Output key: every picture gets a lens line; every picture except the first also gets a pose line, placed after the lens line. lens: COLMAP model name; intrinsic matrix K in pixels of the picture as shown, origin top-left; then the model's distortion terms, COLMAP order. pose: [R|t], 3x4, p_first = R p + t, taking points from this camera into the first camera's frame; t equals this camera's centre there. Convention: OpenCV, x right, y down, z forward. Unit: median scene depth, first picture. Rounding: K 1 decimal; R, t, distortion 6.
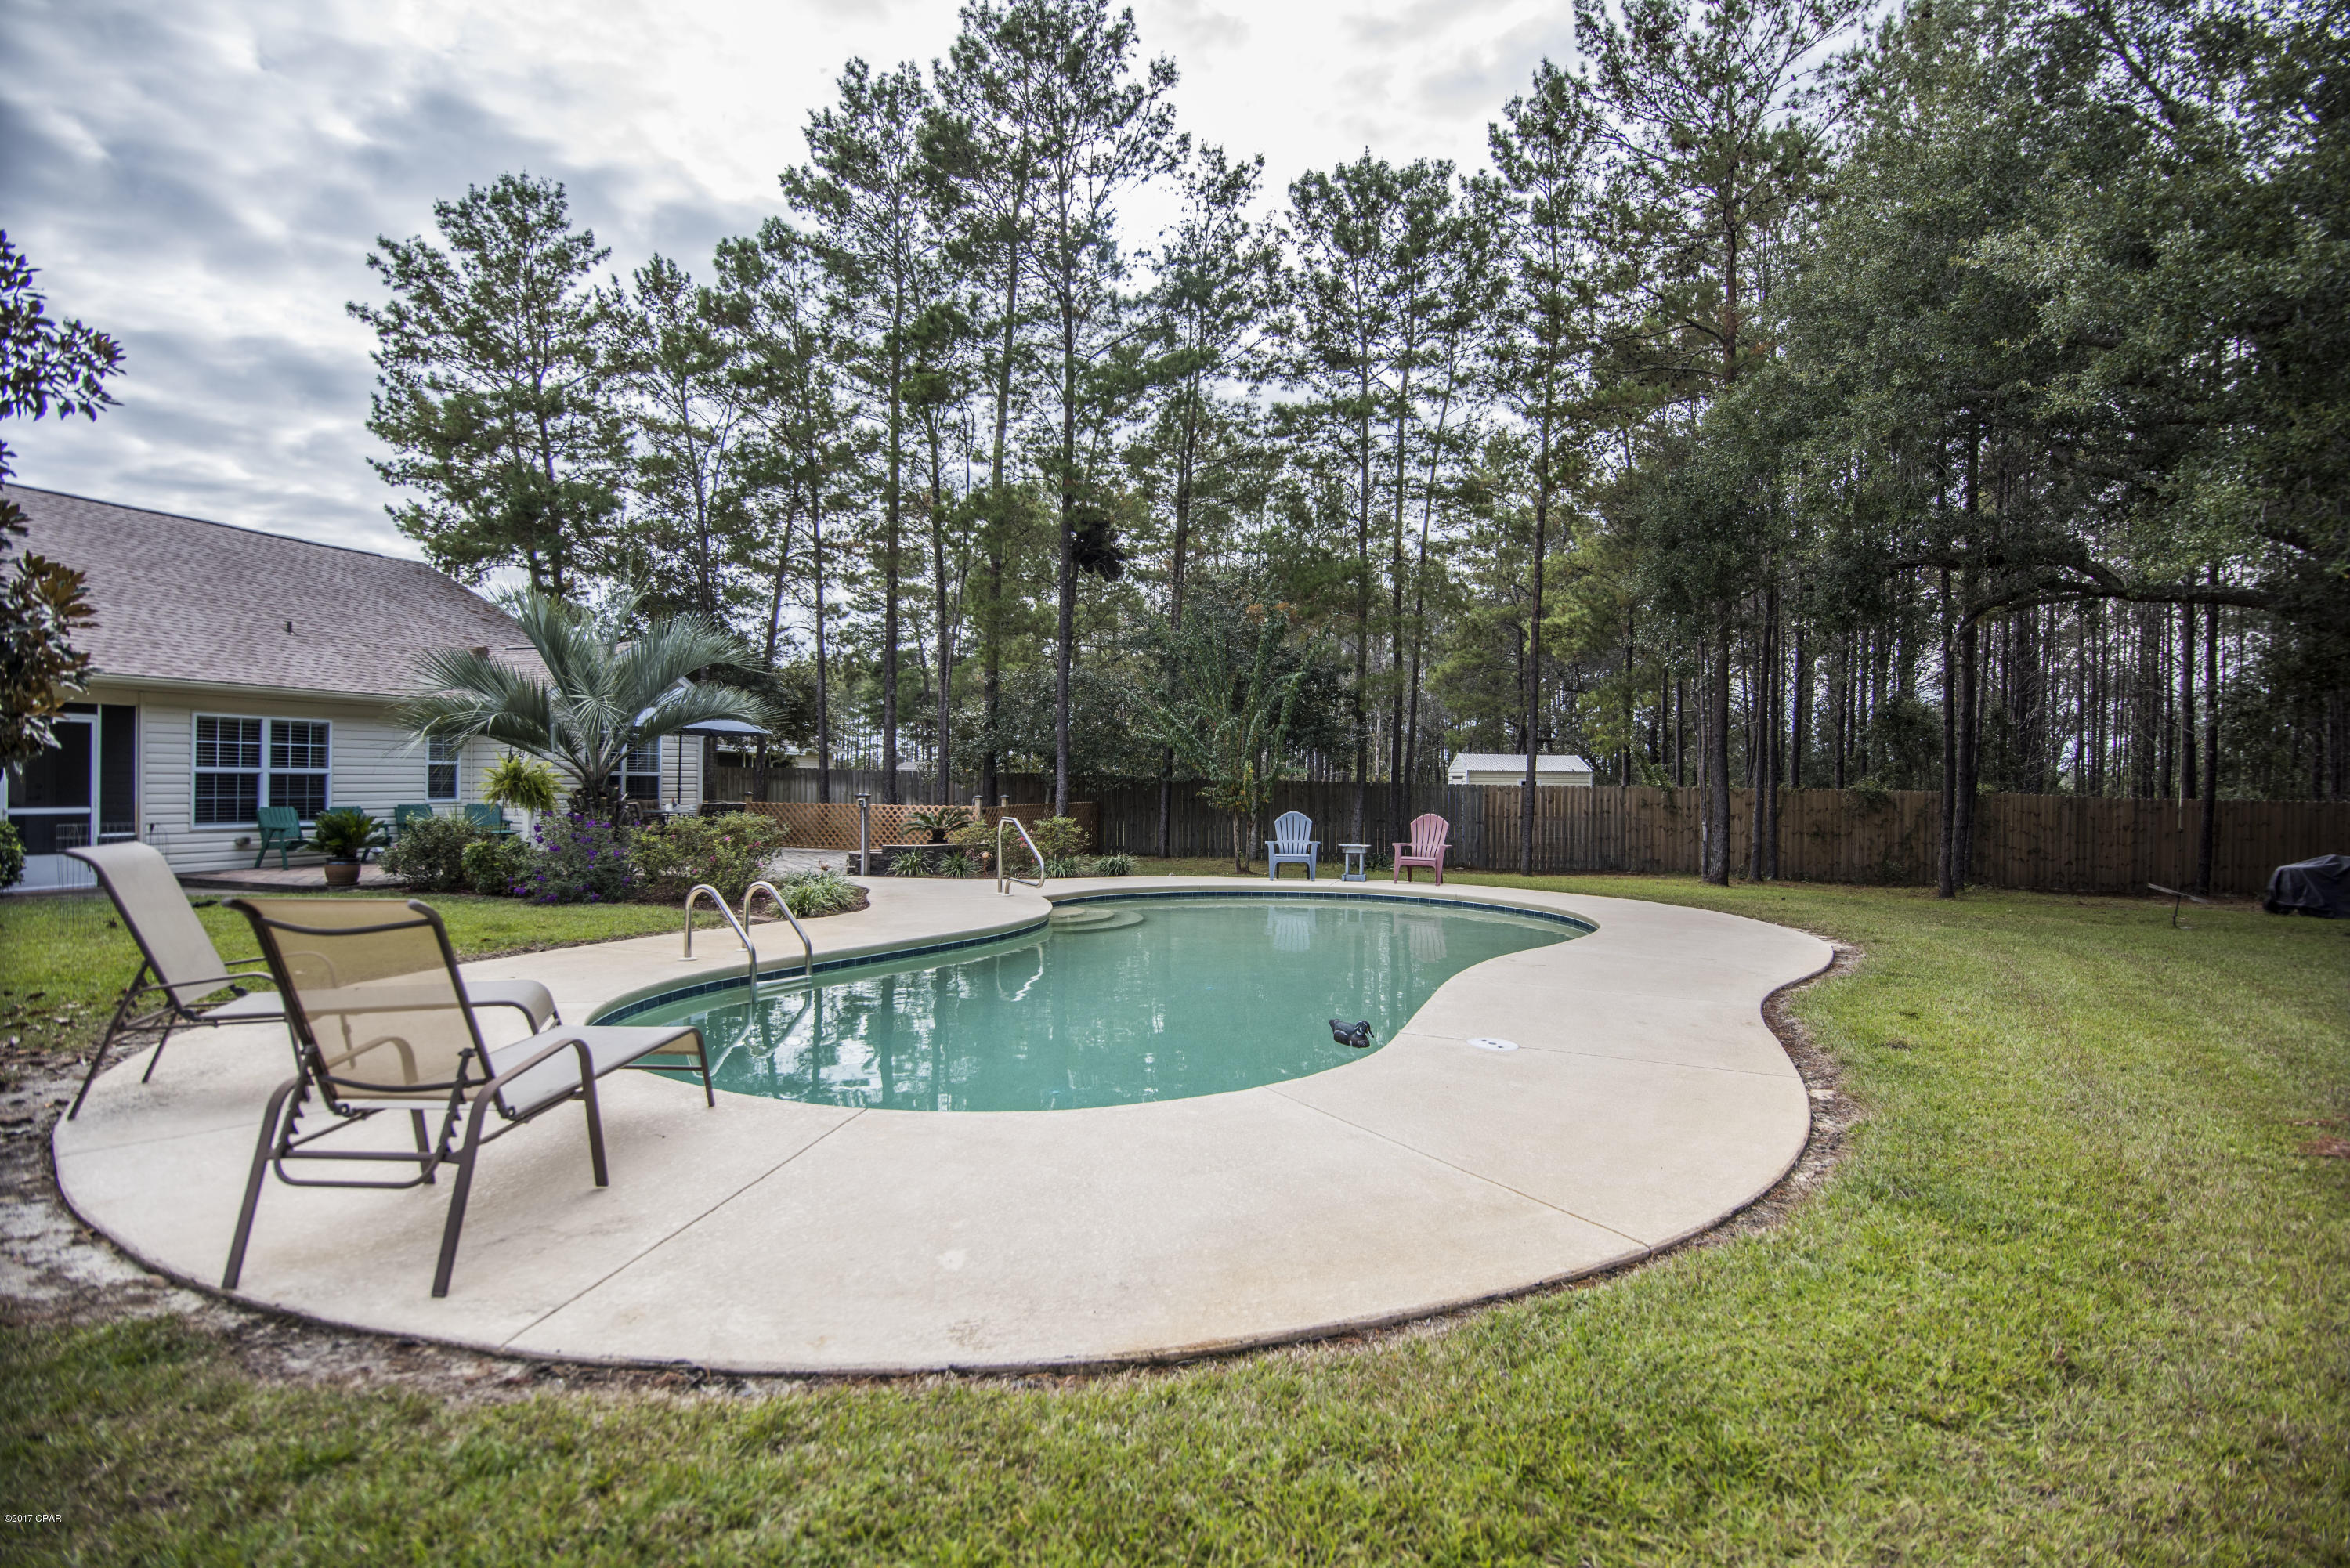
lens RADIAL K [[1156.4, 0, 1175.0], [0, 1156.4, 784.0], [0, 0, 1]] dist [-0.017307, -0.001283]
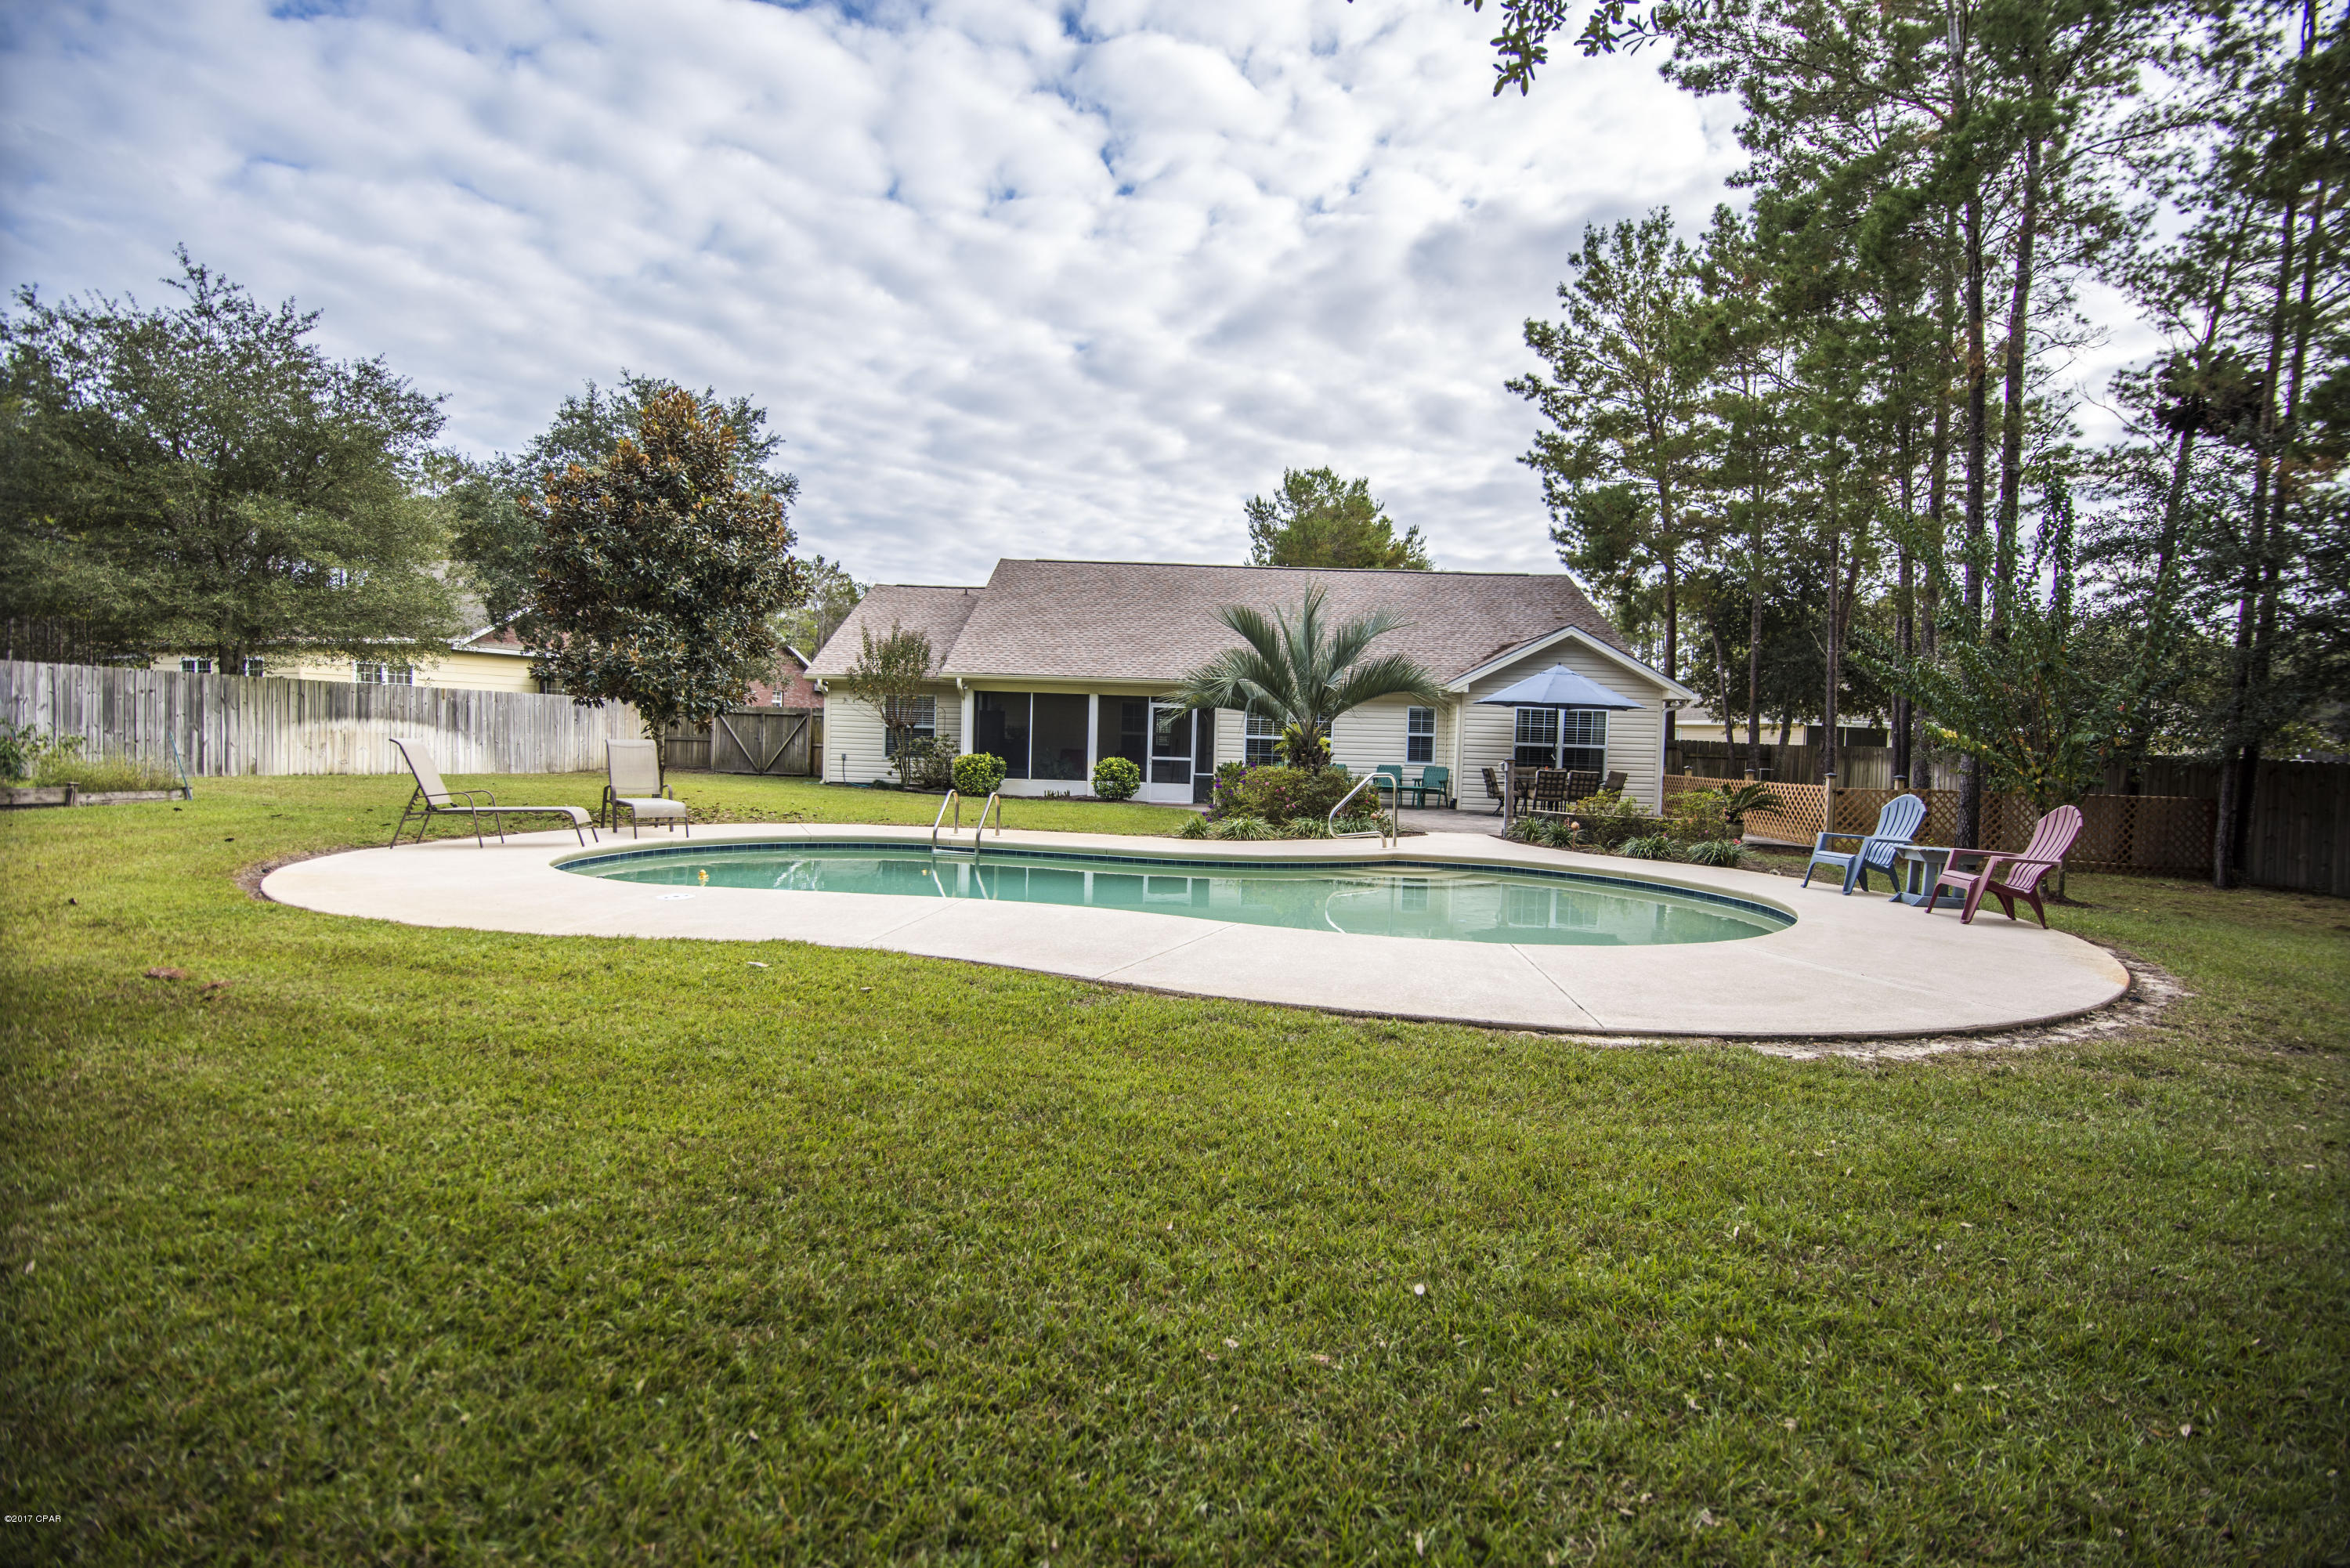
lens RADIAL K [[1156.4, 0, 1175.0], [0, 1156.4, 784.0], [0, 0, 1]] dist [-0.017307, -0.001283]
pose [[0.278014, 0.032529, -0.960026, 0.614072], [-0.029767, 0.999238, 0.025237, 0.014107], [0.960116, 0.021561, 0.278771, 0.404852]]
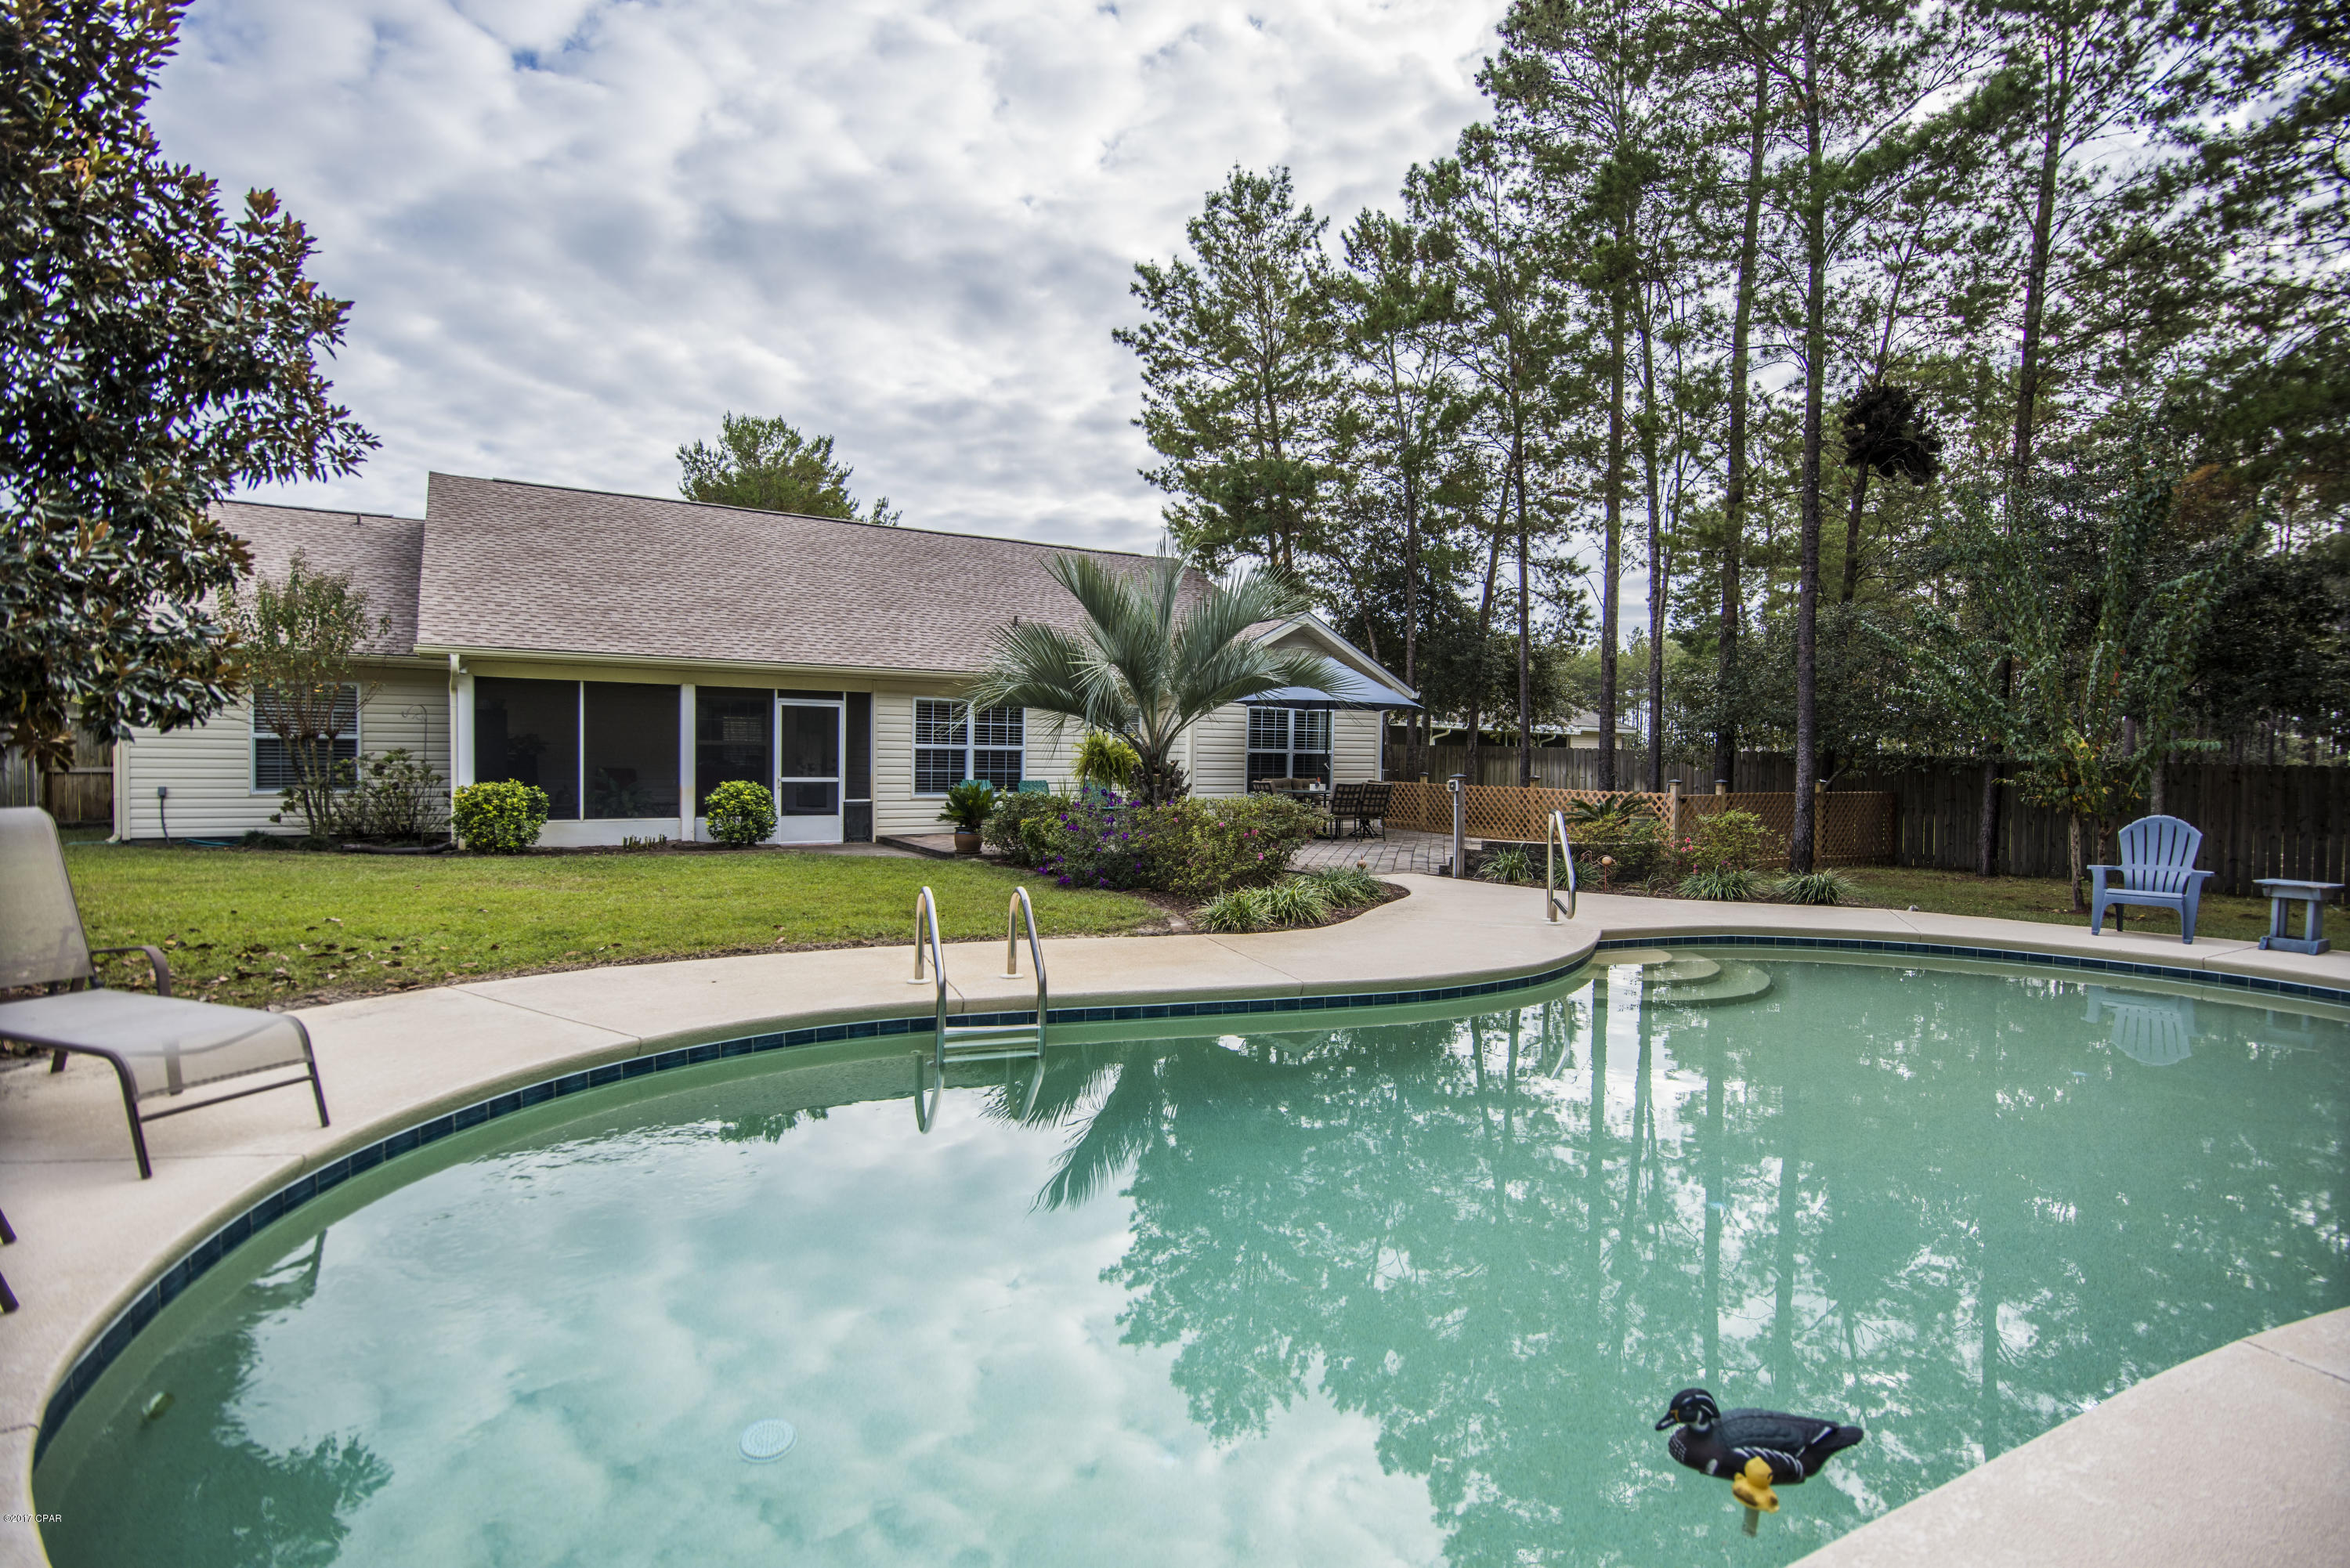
lens RADIAL K [[1156.4, 0, 1175.0], [0, 1156.4, 784.0], [0, 0, 1]] dist [-0.017307, -0.001283]
pose [[0.752120, 0.018128, -0.658776, 0.105546], [-0.007958, 0.999799, 0.018427, 0.001777], [0.658978, -0.008616, 0.752113, 0.259191]]
